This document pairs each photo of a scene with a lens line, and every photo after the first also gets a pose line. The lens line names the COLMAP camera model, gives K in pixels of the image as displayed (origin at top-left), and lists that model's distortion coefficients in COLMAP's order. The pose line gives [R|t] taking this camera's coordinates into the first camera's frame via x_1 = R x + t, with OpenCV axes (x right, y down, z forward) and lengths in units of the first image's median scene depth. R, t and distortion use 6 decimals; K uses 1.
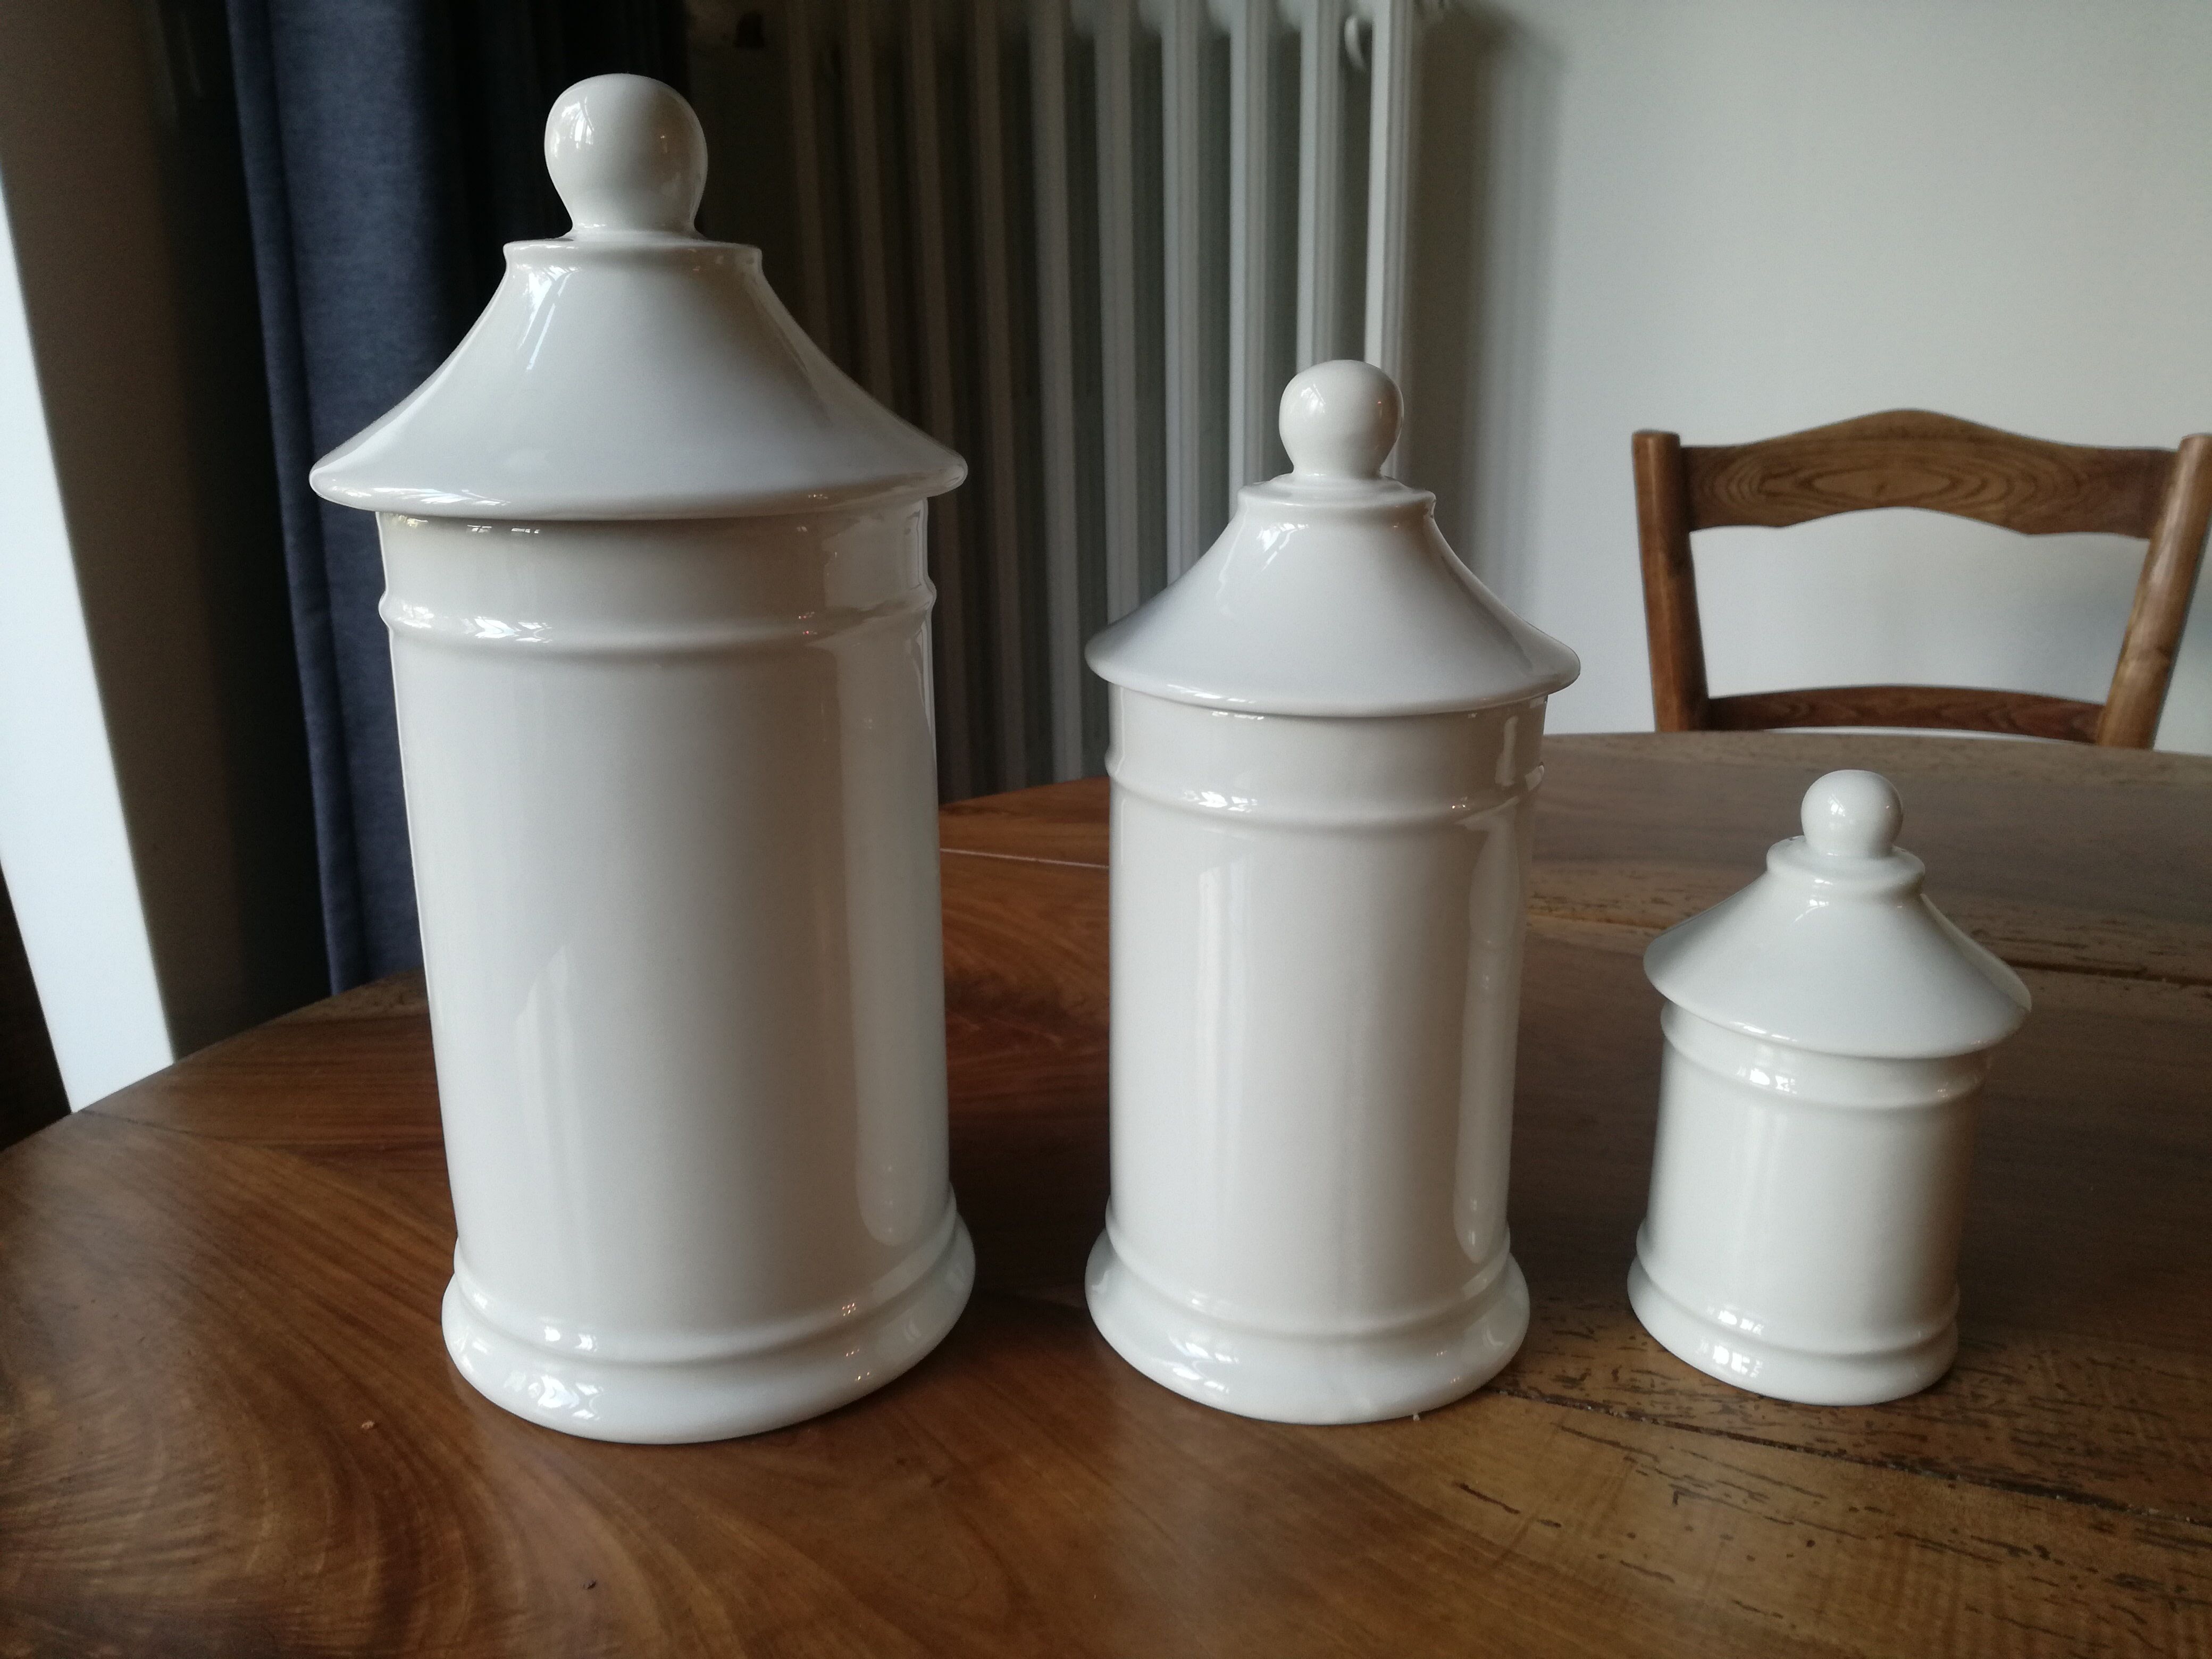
lens RADIAL K [[1826.5, 0, 1097.5], [0, 1826.5, 832.1], [0, 0, 1]] dist [0.058915, -0.119825]
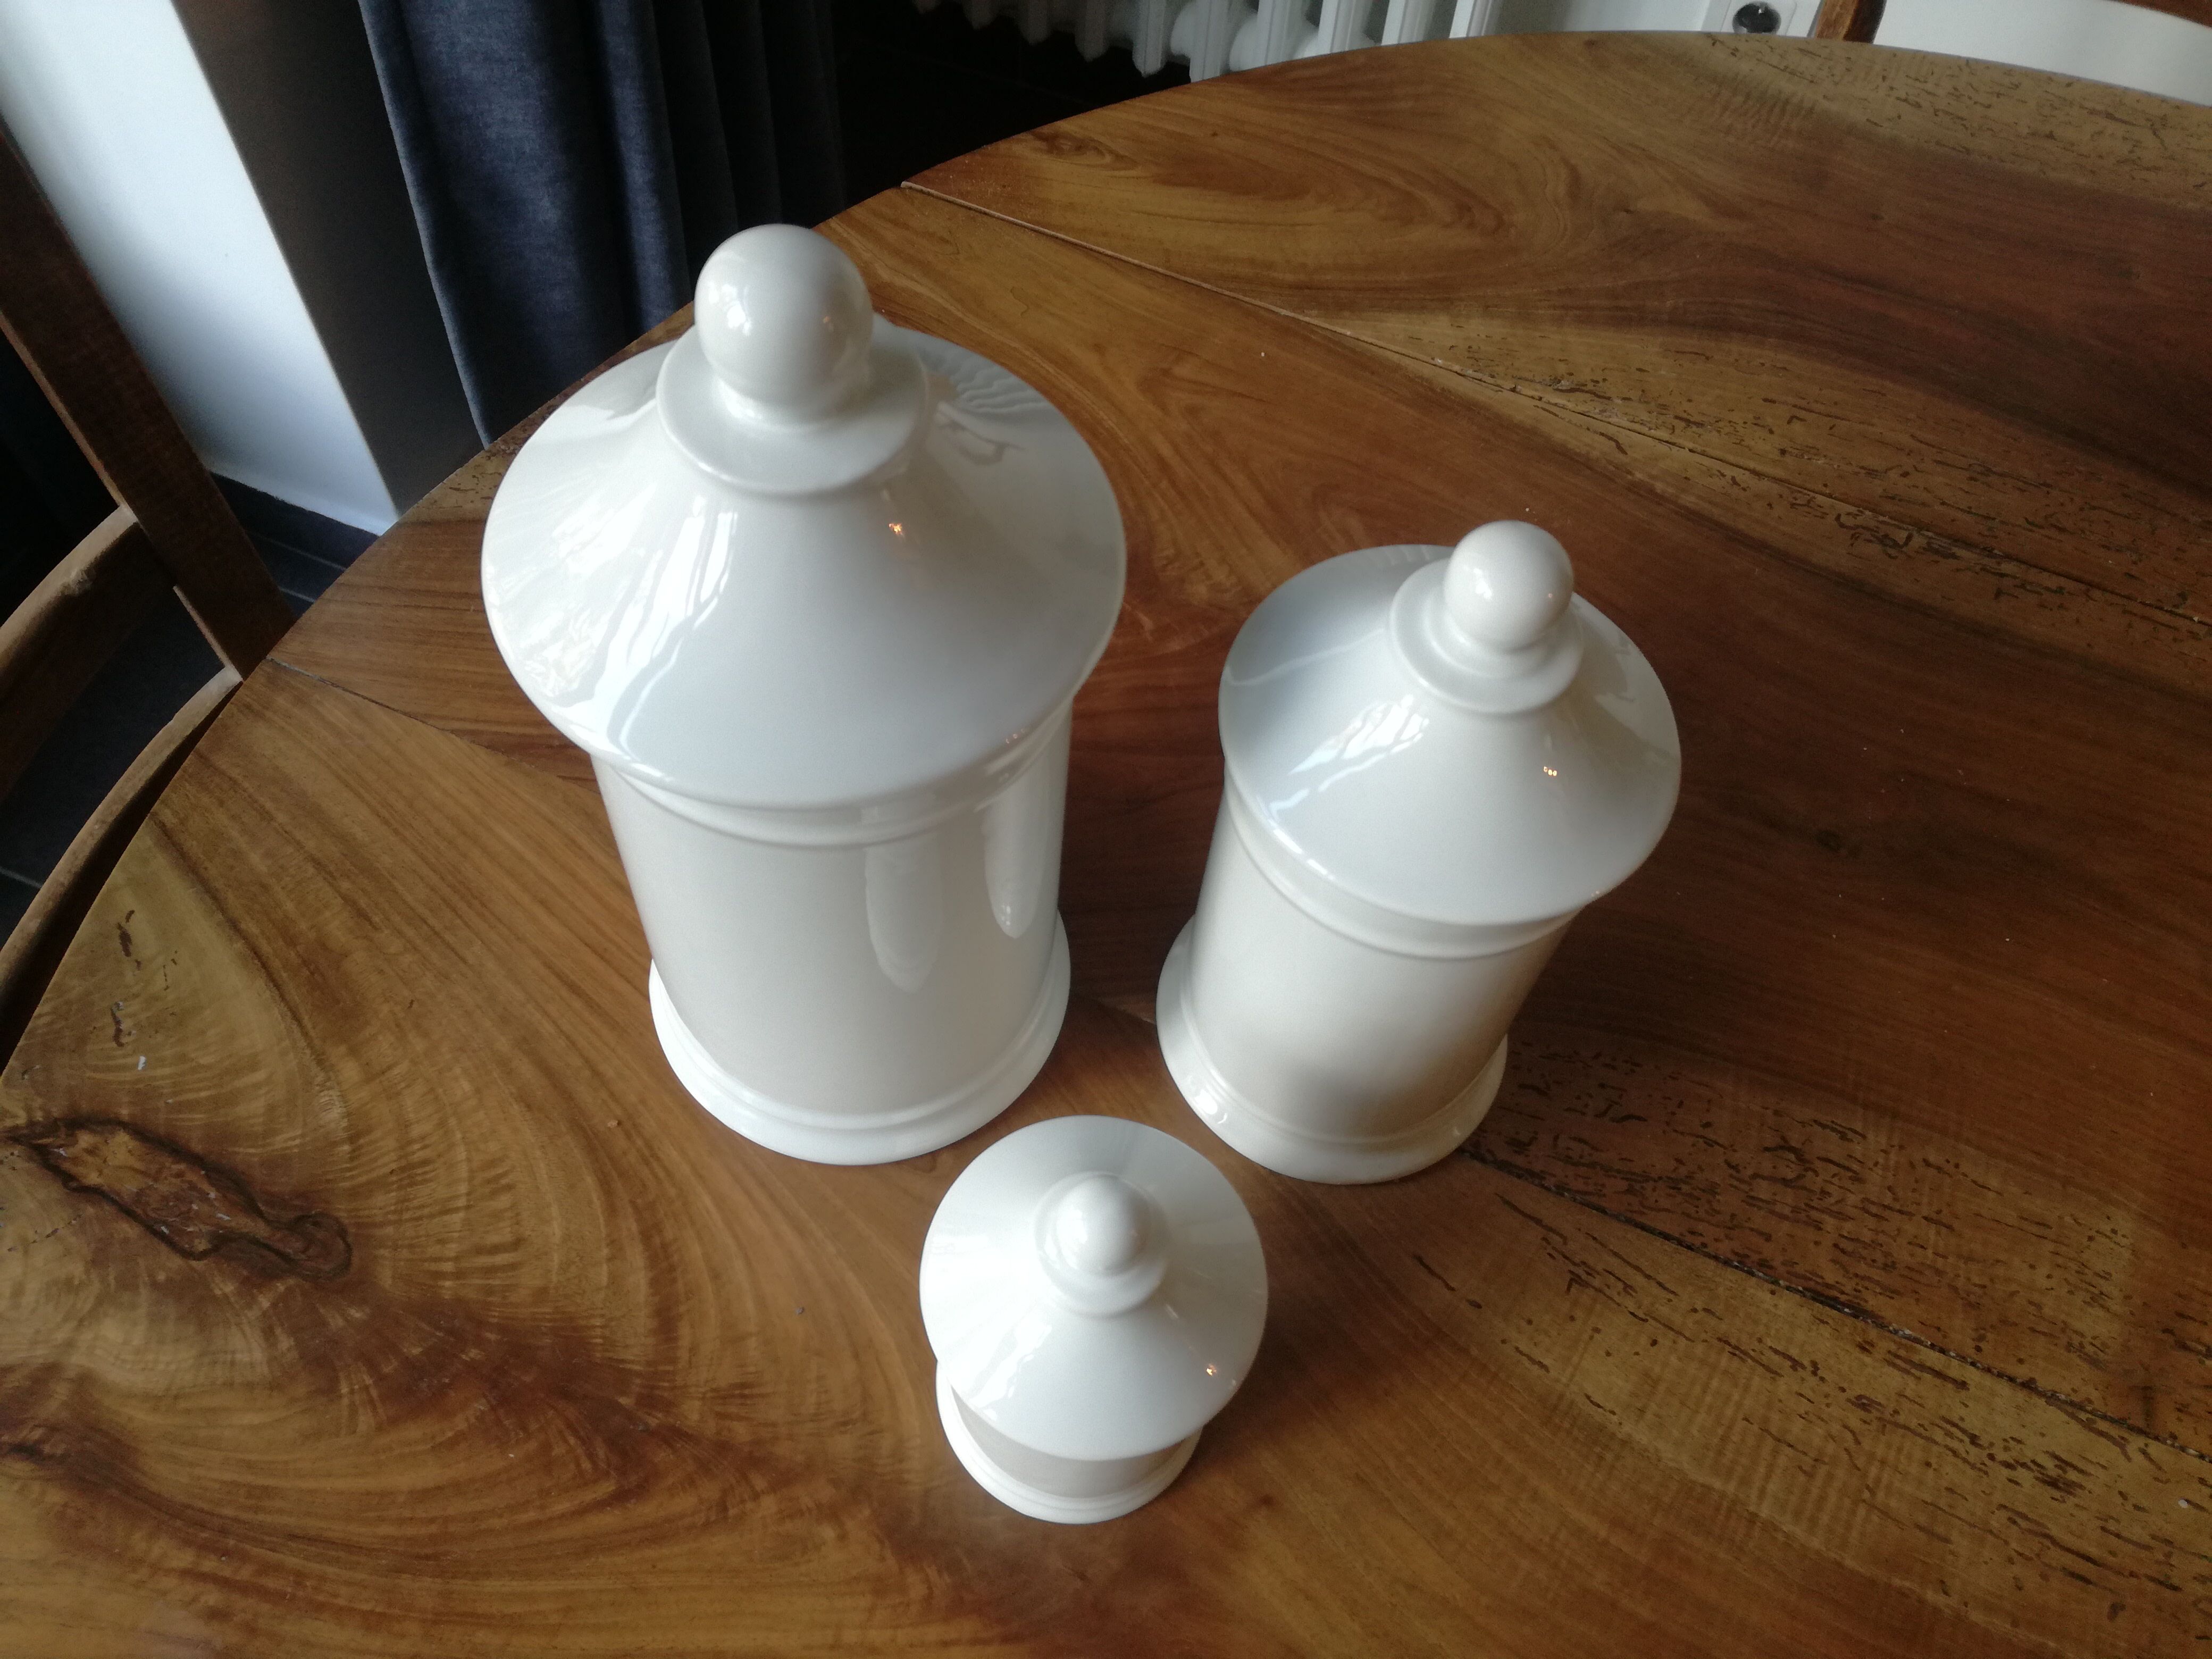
lens RADIAL K [[1826.5, 0, 1093.1], [0, 1826.5, 823.7], [0, 0, 1]] dist [0.058915, -0.119825]
pose [[0.996112, 0.086436, 0.017001, -0.033884], [-0.076896, 0.759015, 0.646516, -0.267558], [0.042978, -0.645310, 0.762711, 0.053228]]
